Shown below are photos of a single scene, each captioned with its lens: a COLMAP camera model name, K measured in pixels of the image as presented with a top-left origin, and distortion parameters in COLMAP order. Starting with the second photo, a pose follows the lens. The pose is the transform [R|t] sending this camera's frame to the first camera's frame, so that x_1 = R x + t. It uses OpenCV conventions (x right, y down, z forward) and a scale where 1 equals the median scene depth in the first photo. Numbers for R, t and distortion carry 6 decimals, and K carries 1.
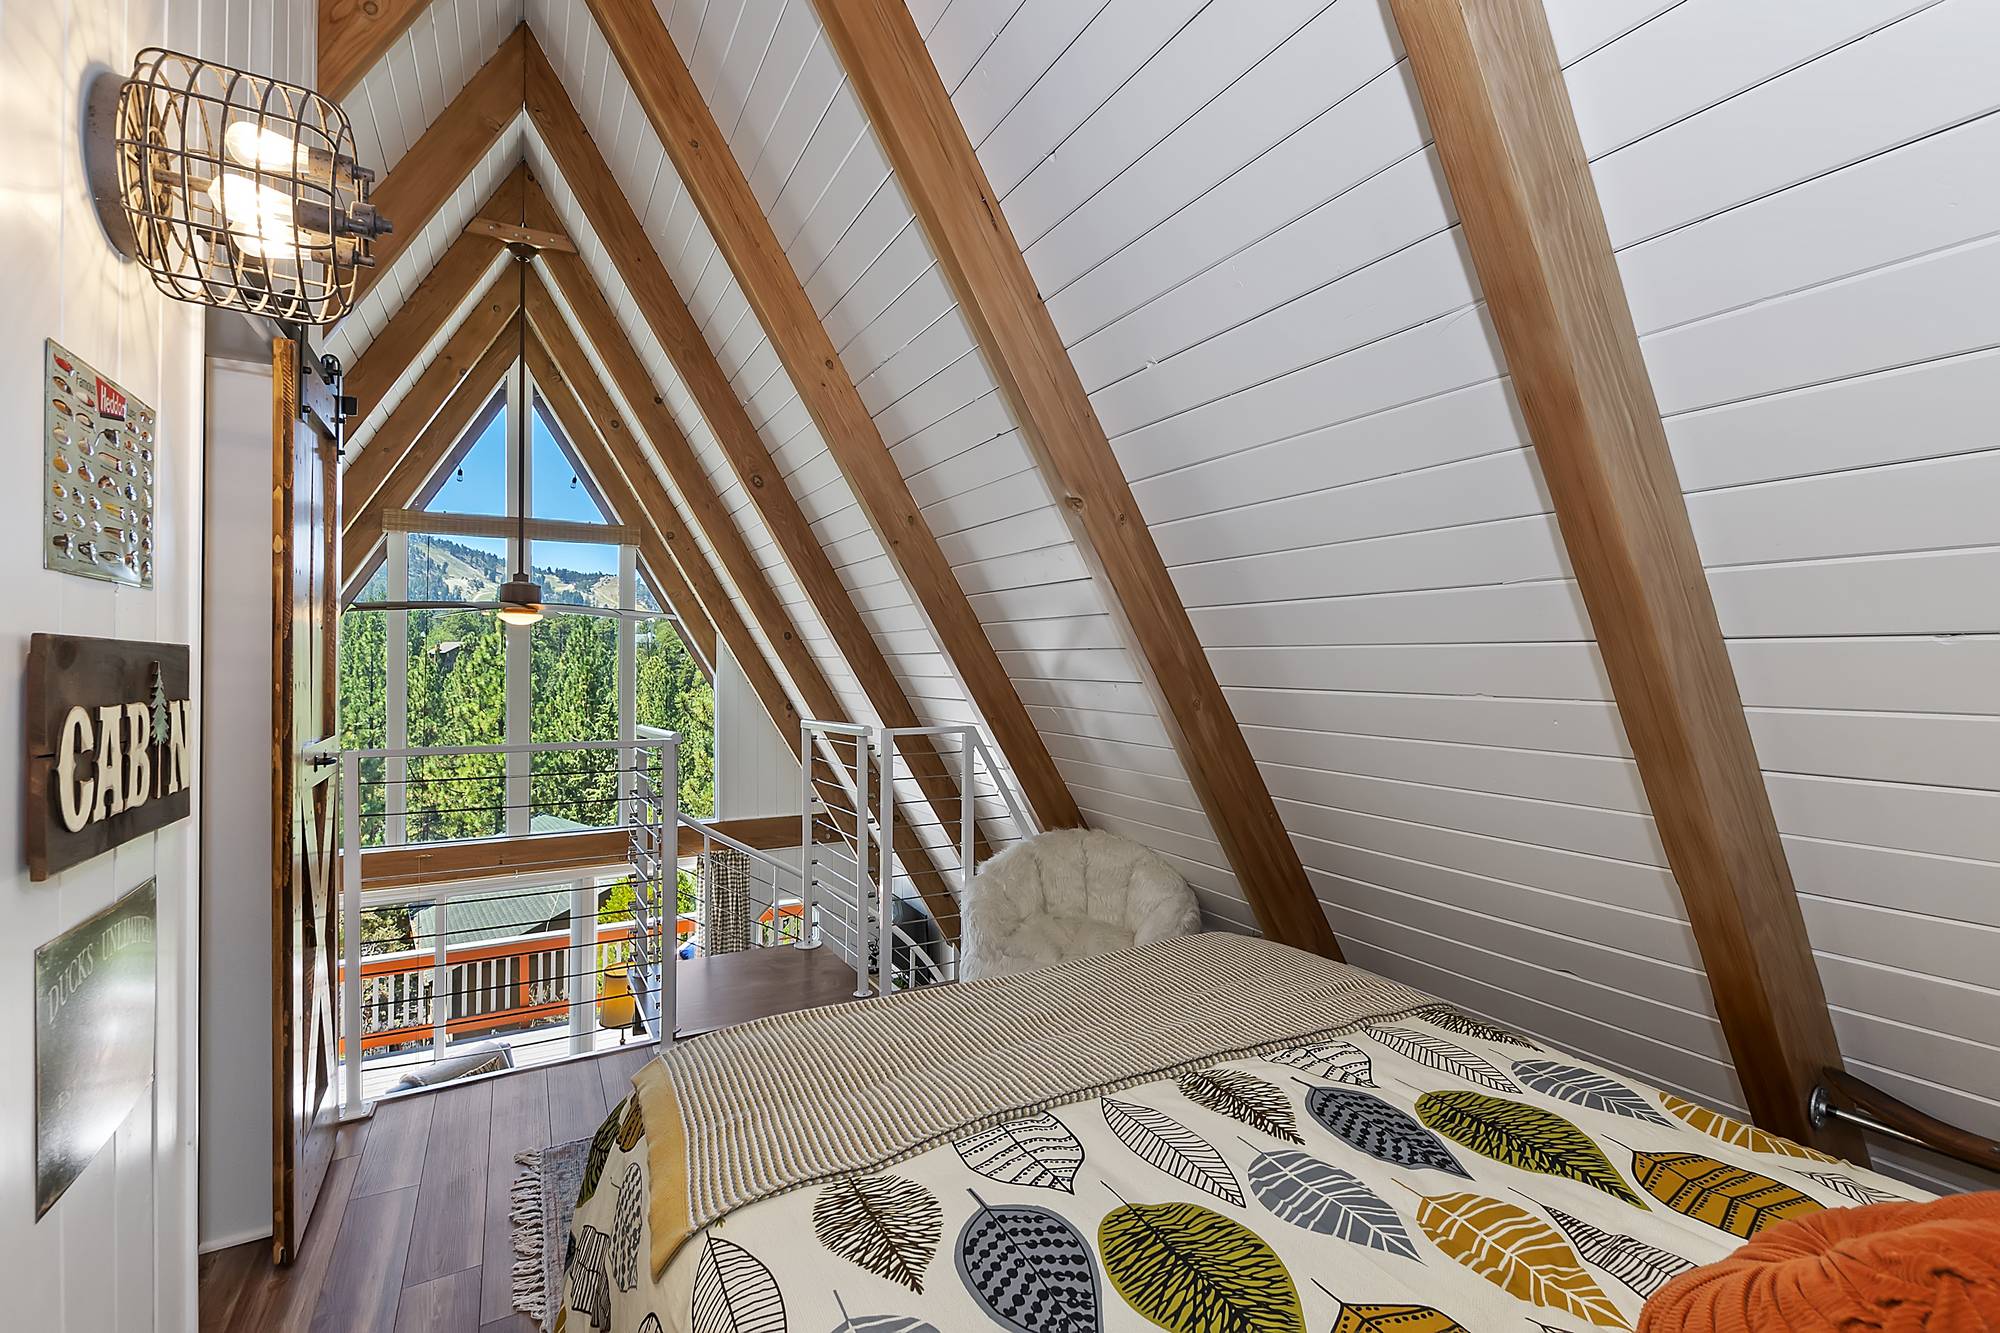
lens RADIAL K [[863.7, 0, 1000.4], [0, 863.7, 666.9], [0, 0, 1]] dist [0.002597, -0.000126]
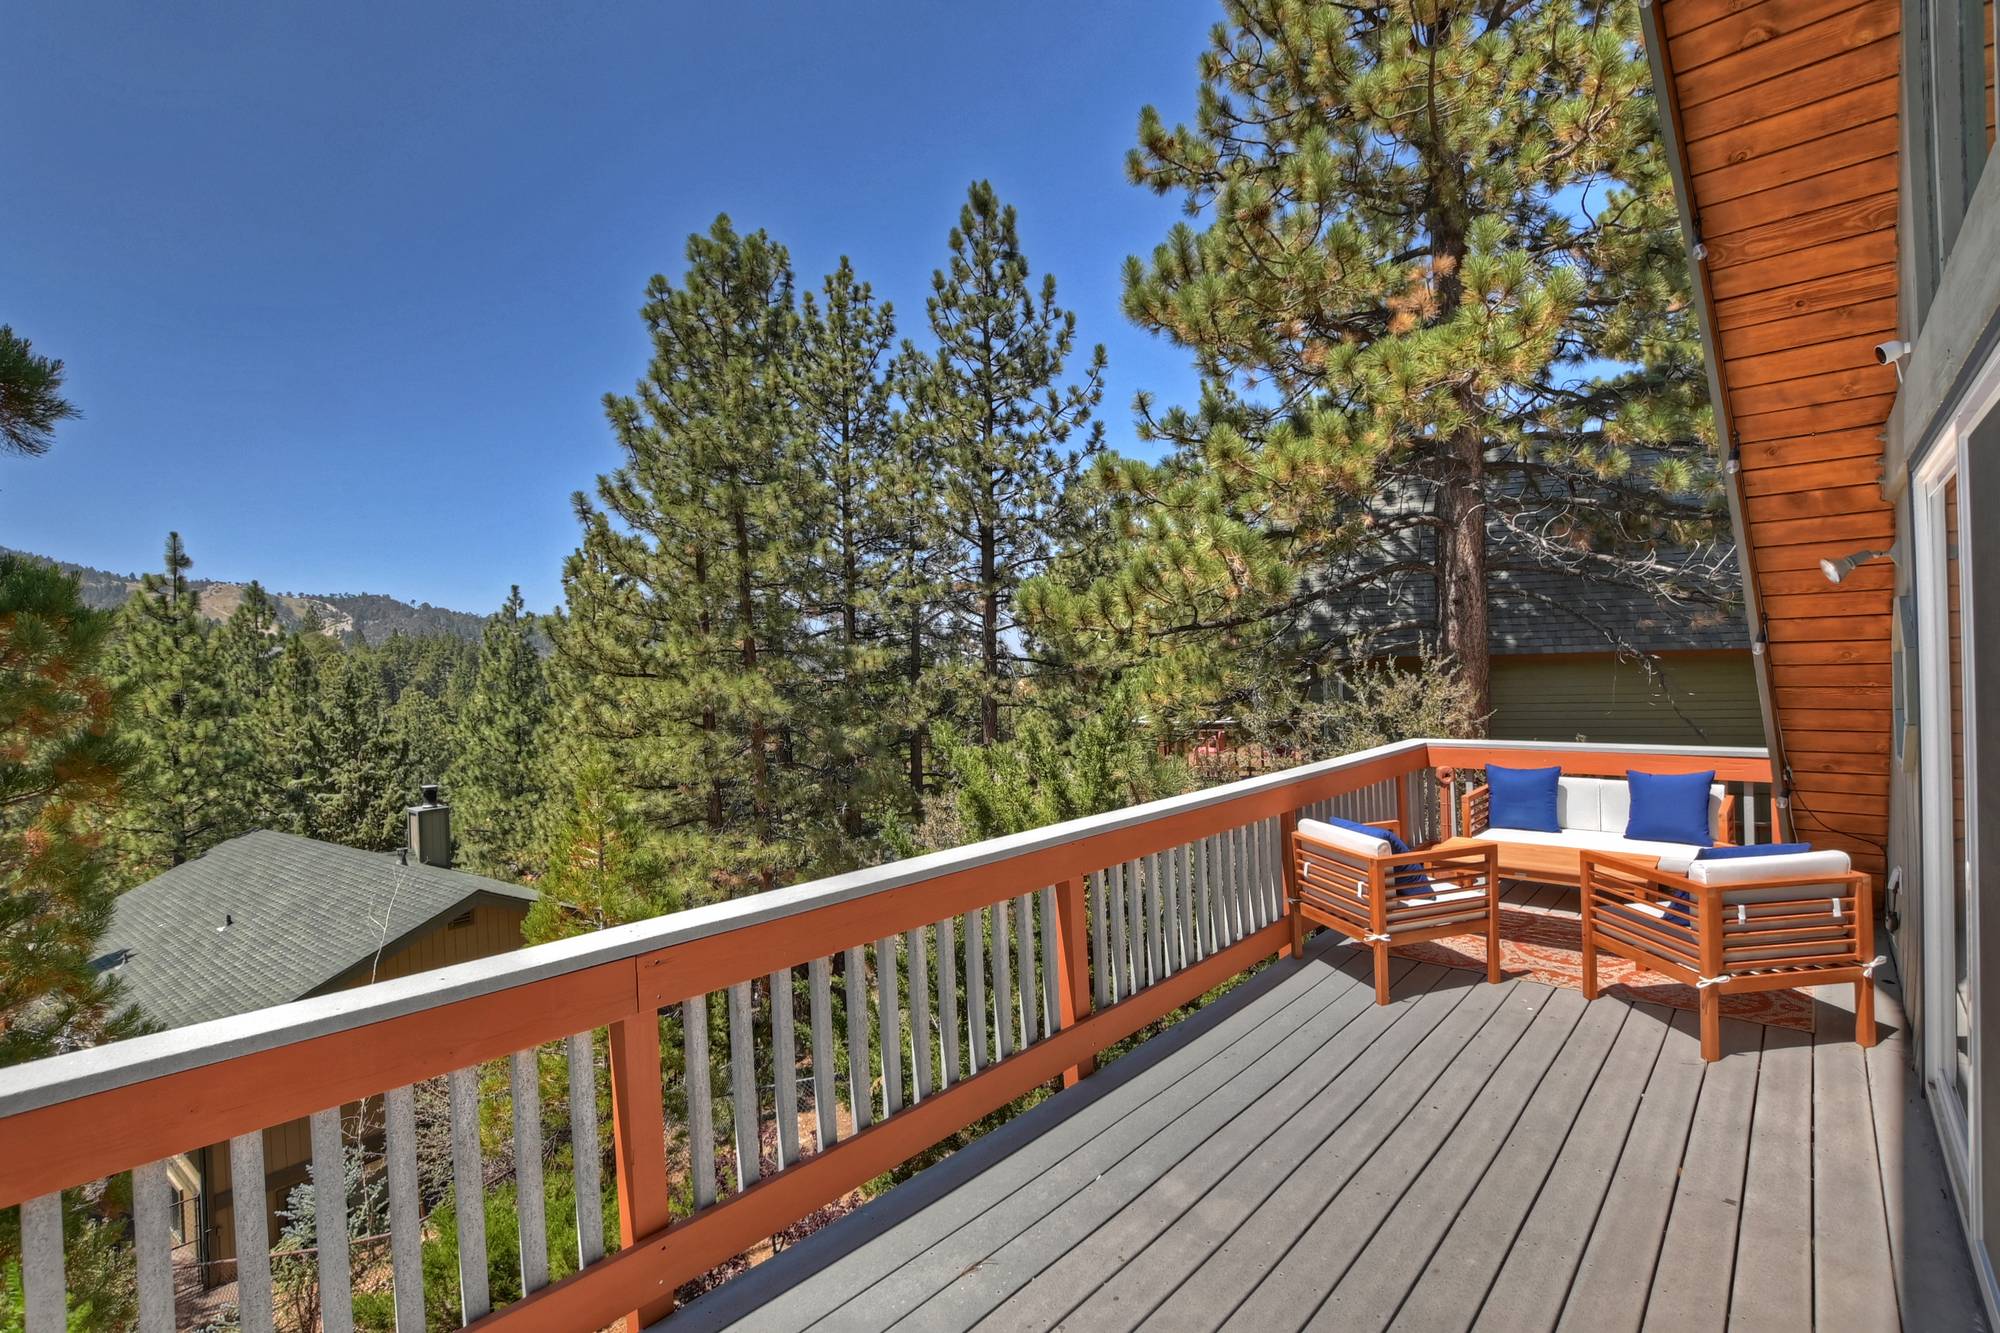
lens RADIAL K [[889.8, 0, 997.4], [0, 889.8, 669.2], [0, 0, 1]] dist [-0.040897, 0.009512]
pose [[0.953443, -0.030586, 0.300017, -0.171174], [0.032285, 0.999478, -0.000706, 0.061871], [-0.299839, 0.010359, 0.953934, 0.163374]]
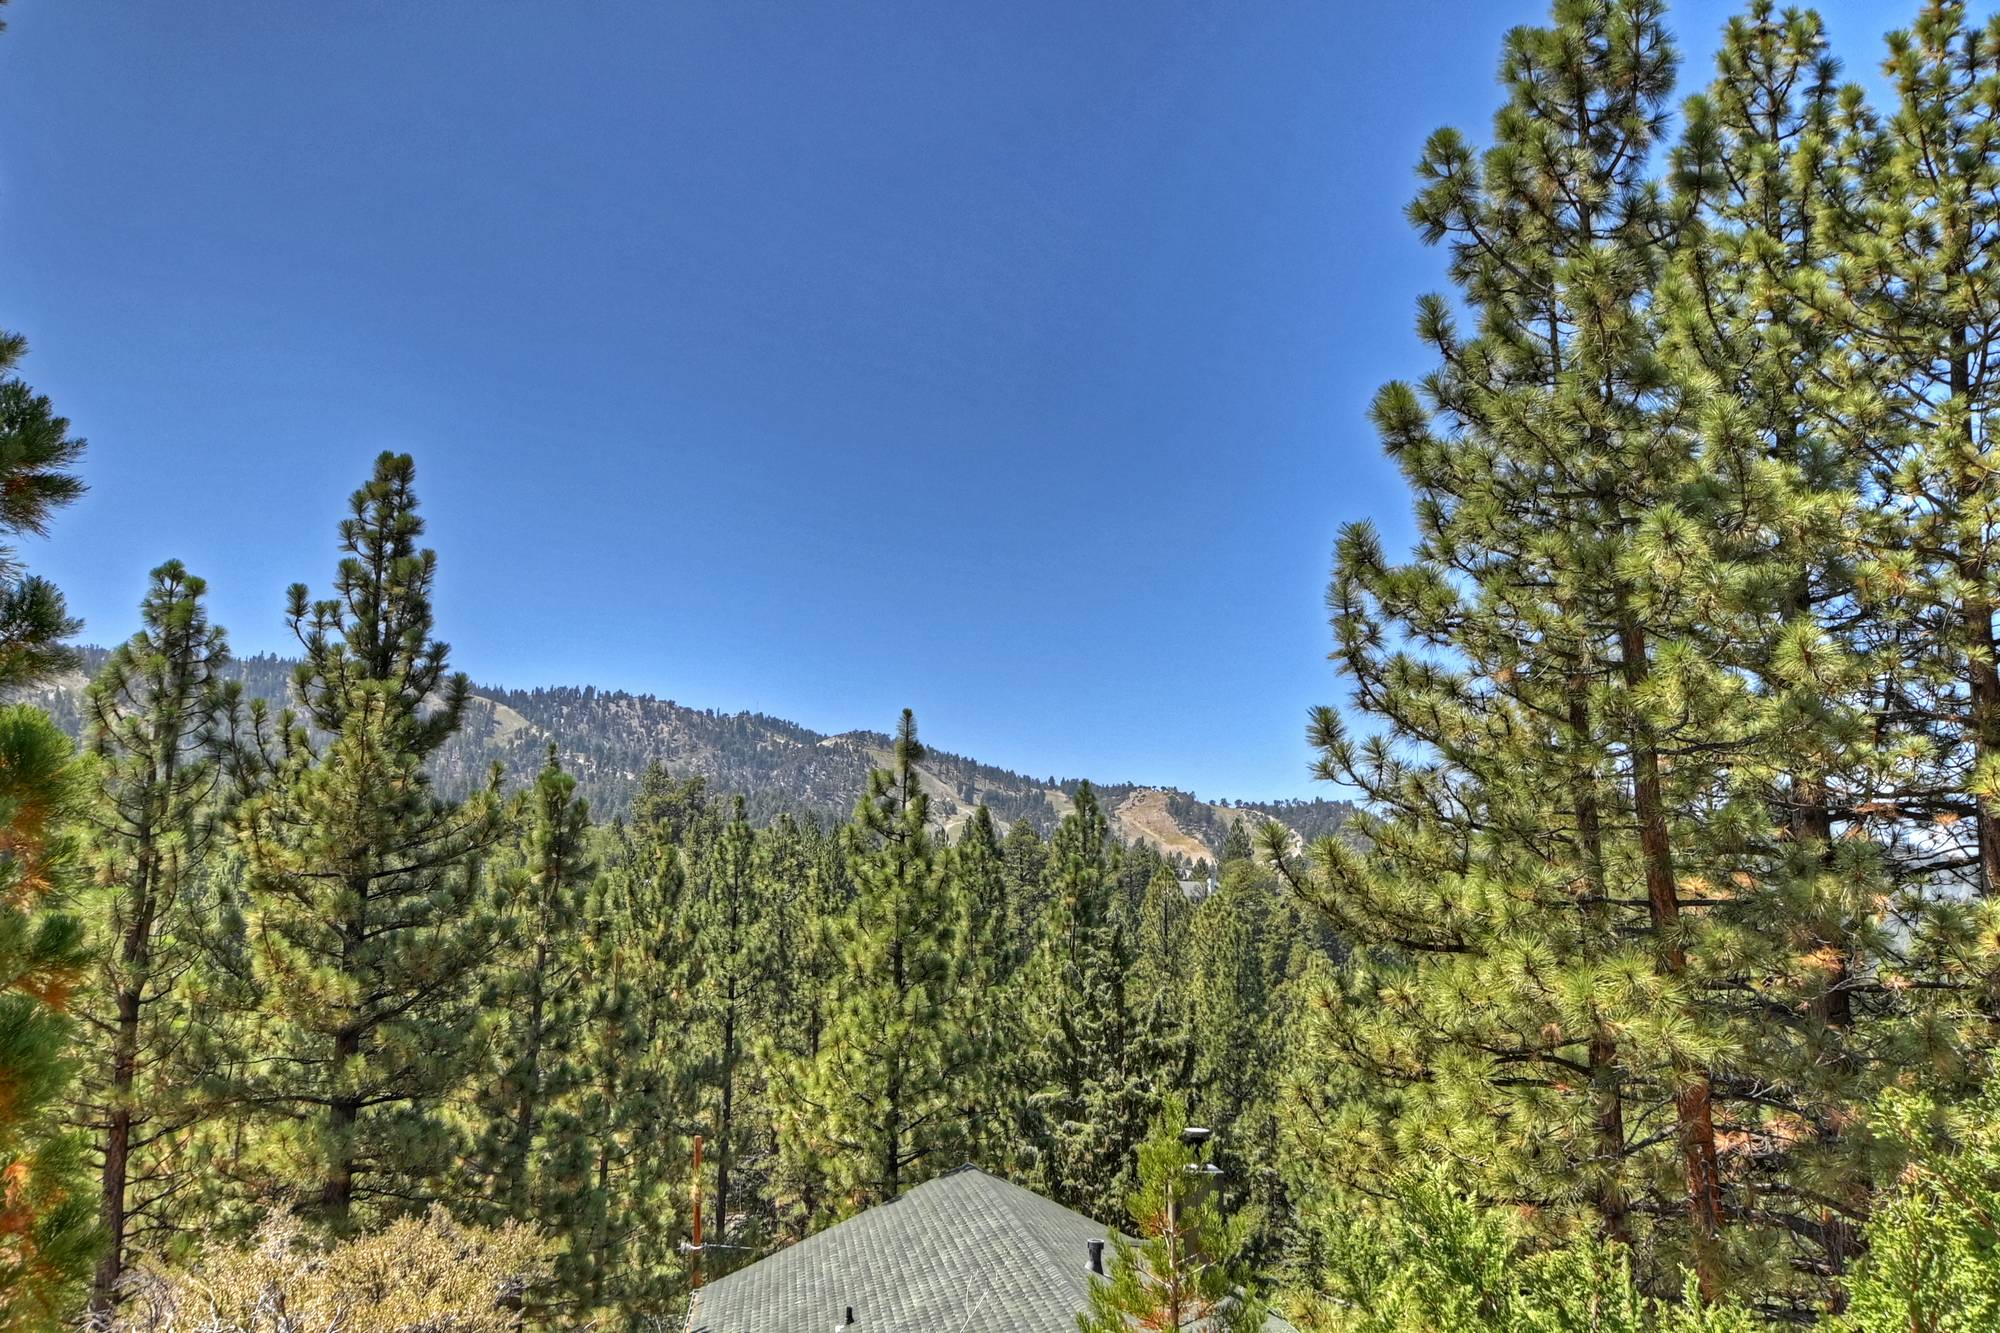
lens RADIAL K [[1650.1, 0, 1004.5], [0, 1650.1, 672.5], [0, 0, 1]] dist [0.008777, 0.009155]
pose [[0.873452, -0.065905, -0.482429, -0.095801], [-0.016156, 0.986329, -0.163995, 0.059811], [0.486642, 0.151036, 0.860446, 0.253294]]
